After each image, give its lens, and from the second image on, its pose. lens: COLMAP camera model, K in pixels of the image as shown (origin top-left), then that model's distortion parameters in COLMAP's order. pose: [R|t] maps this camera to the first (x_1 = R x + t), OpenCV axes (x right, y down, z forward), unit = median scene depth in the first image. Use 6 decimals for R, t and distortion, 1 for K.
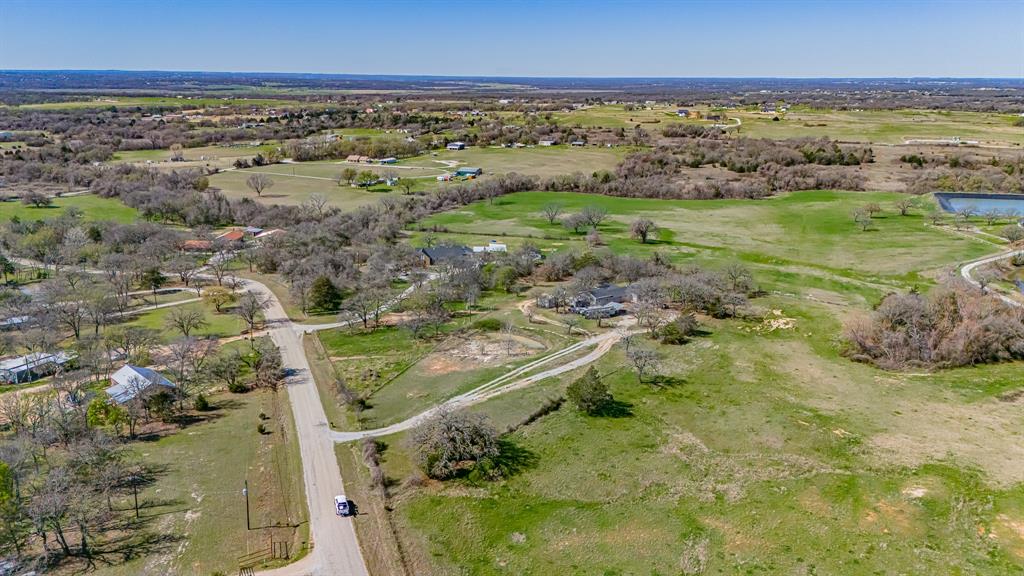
lens RADIAL K [[747.3, 0, 512.9], [0, 747.3, 287.1], [0, 0, 1]] dist [0.088460, -0.093534]
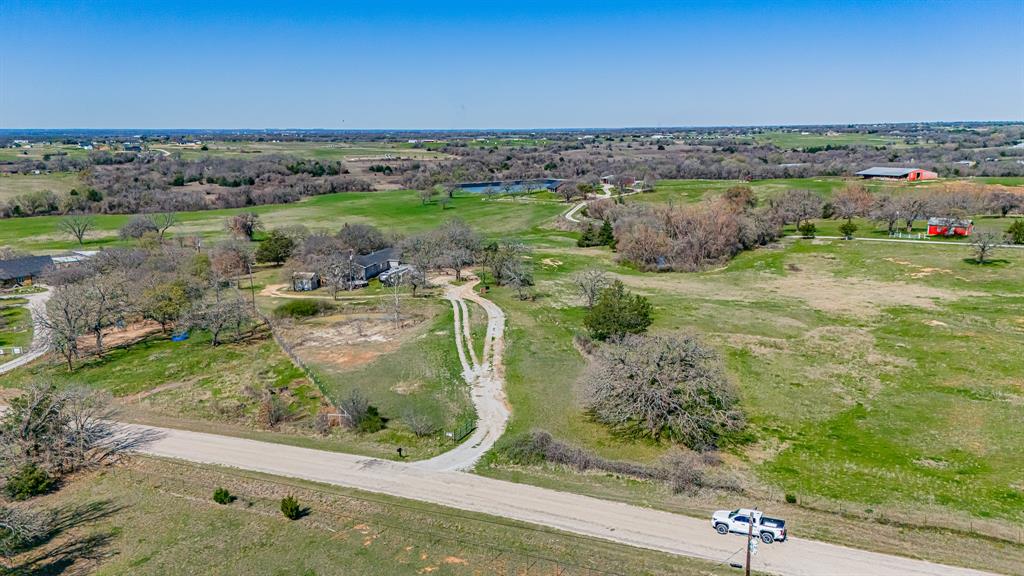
lens RADIAL K [[747.3, 0, 515.1], [0, 747.3, 293.2], [0, 0, 1]] dist [0.088460, -0.093534]
pose [[0.705017, -0.162775, 0.690257, -0.138902], [0.202143, 0.979052, 0.024412, 0.023796], [-0.679771, 0.122320, 0.723152, 0.164205]]
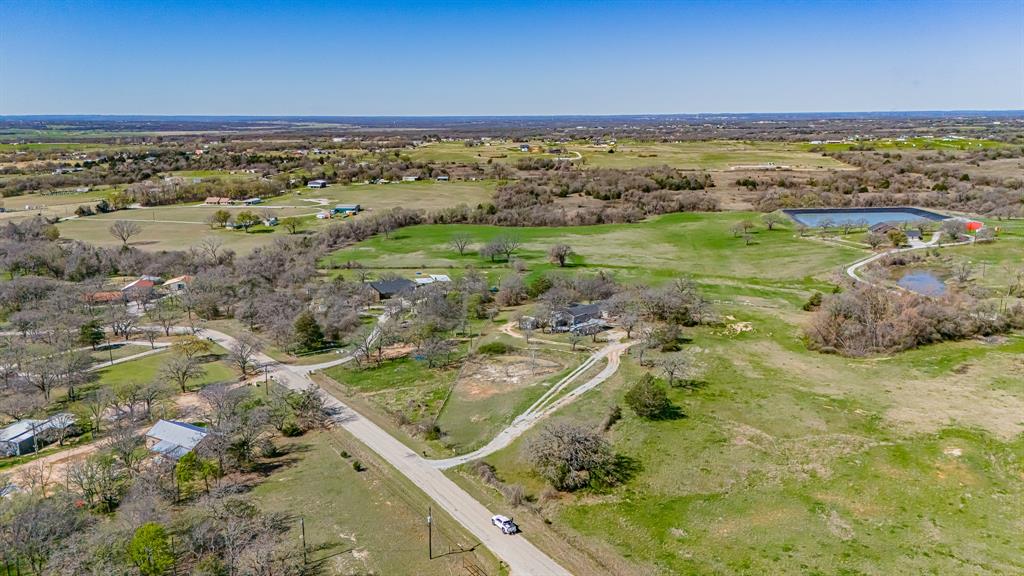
lens RADIAL K [[747.3, 0, 513.6], [0, 747.3, 291.5], [0, 0, 1]] dist [0.088460, -0.093534]
pose [[0.971959, -0.067228, 0.225334, -0.092286], [0.076741, 0.996481, -0.033717, 0.003739], [-0.222274, 0.050064, 0.973698, 0.003109]]
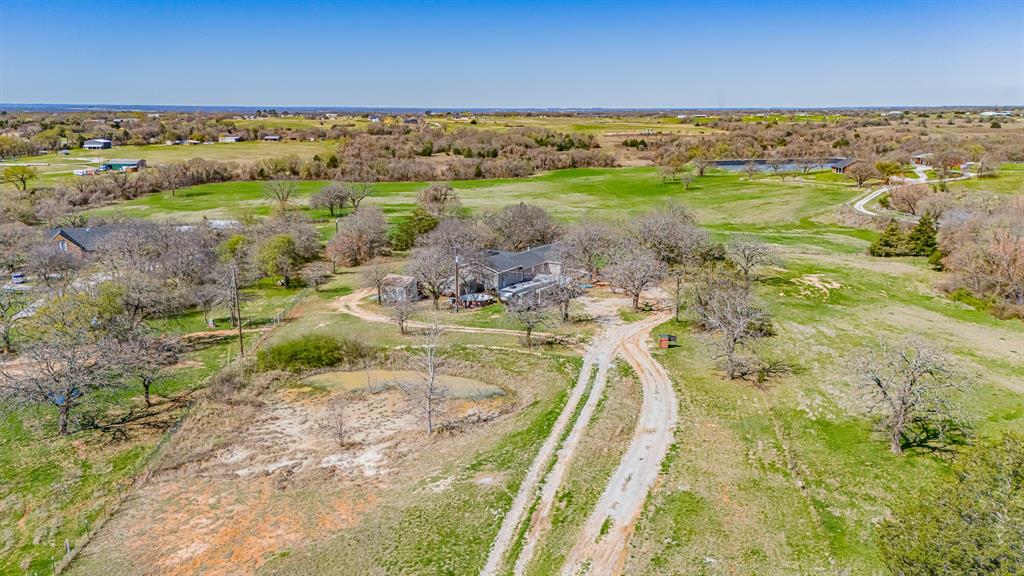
lens RADIAL K [[747.3, 0, 514.5], [0, 747.3, 285.5], [0, 0, 1]] dist [0.088460, -0.093534]
pose [[0.908570, -0.101292, 0.405265, -0.033802], [0.117531, 0.992951, -0.015316, 0.014324], [-0.400857, 0.061547, 0.914071, 0.255545]]
